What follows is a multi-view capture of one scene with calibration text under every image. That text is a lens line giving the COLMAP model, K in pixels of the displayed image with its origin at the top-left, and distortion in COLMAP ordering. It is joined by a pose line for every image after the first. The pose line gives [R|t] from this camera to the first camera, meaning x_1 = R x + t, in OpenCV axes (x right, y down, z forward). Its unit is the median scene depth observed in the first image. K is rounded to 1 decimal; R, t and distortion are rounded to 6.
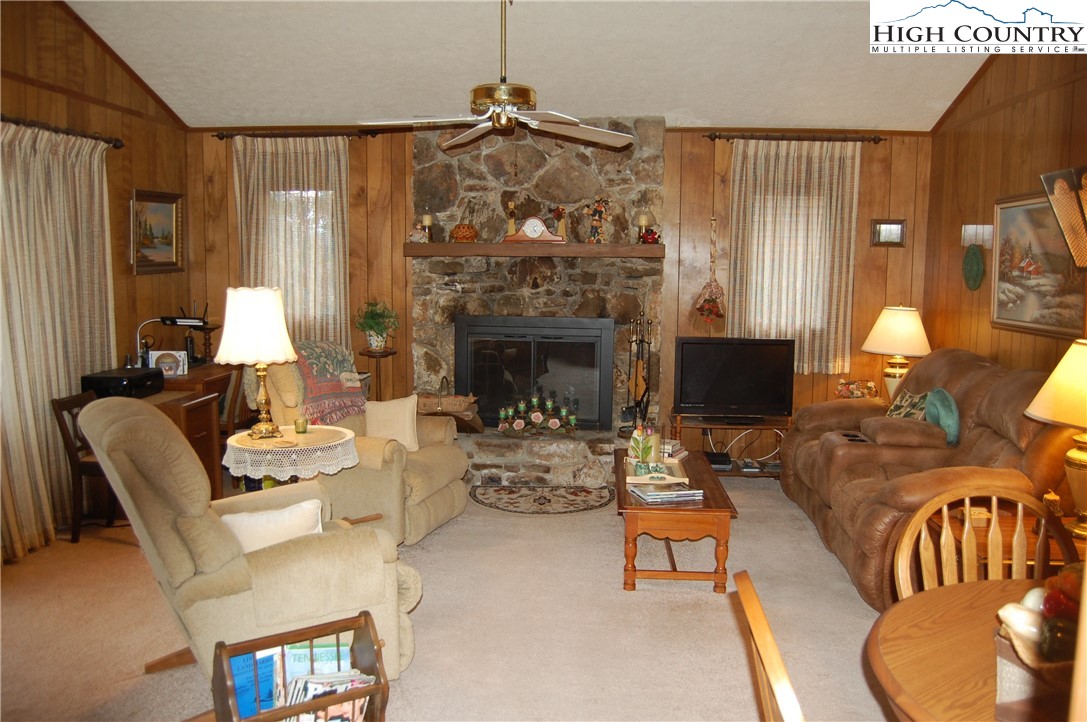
lens RADIAL K [[825.7, 0, 552.1], [0, 825.7, 361.5], [0, 0, 1]] dist [-0.076044, 0.013691]
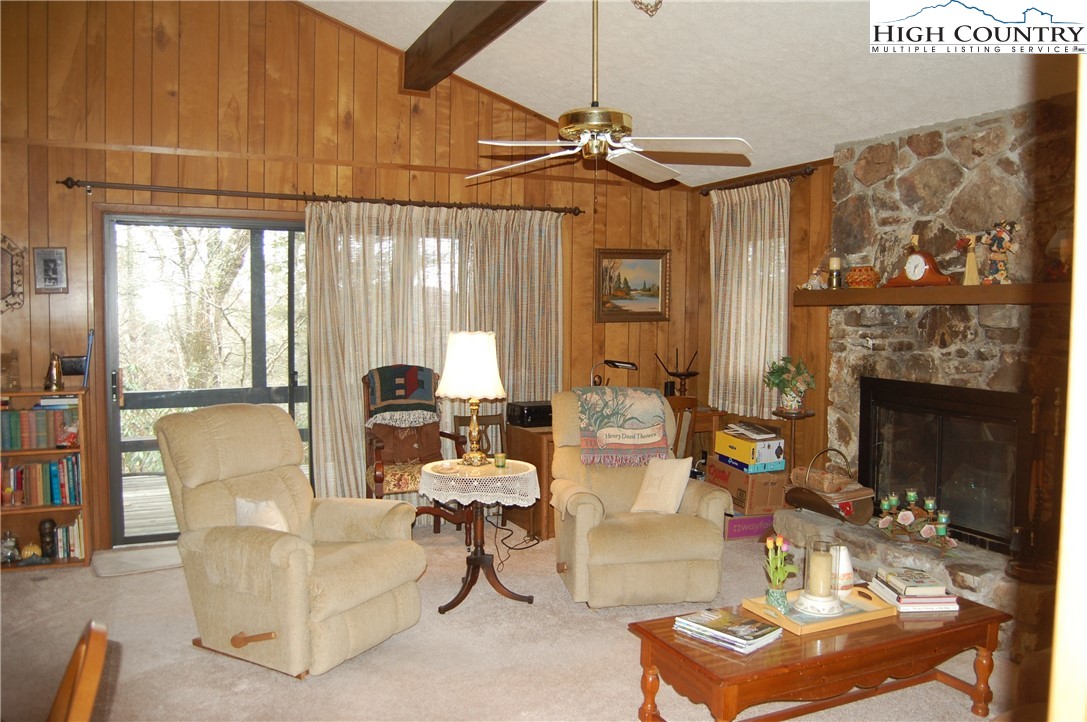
lens RADIAL K [[825.7, 0, 551.2], [0, 825.7, 365.5], [0, 0, 1]] dist [-0.076044, 0.013691]
pose [[0.514260, 0.050032, -0.856174, 0.426654], [-0.106514, 0.994294, -0.005875, -0.030137], [0.850994, 0.094215, 0.516655, 0.320017]]
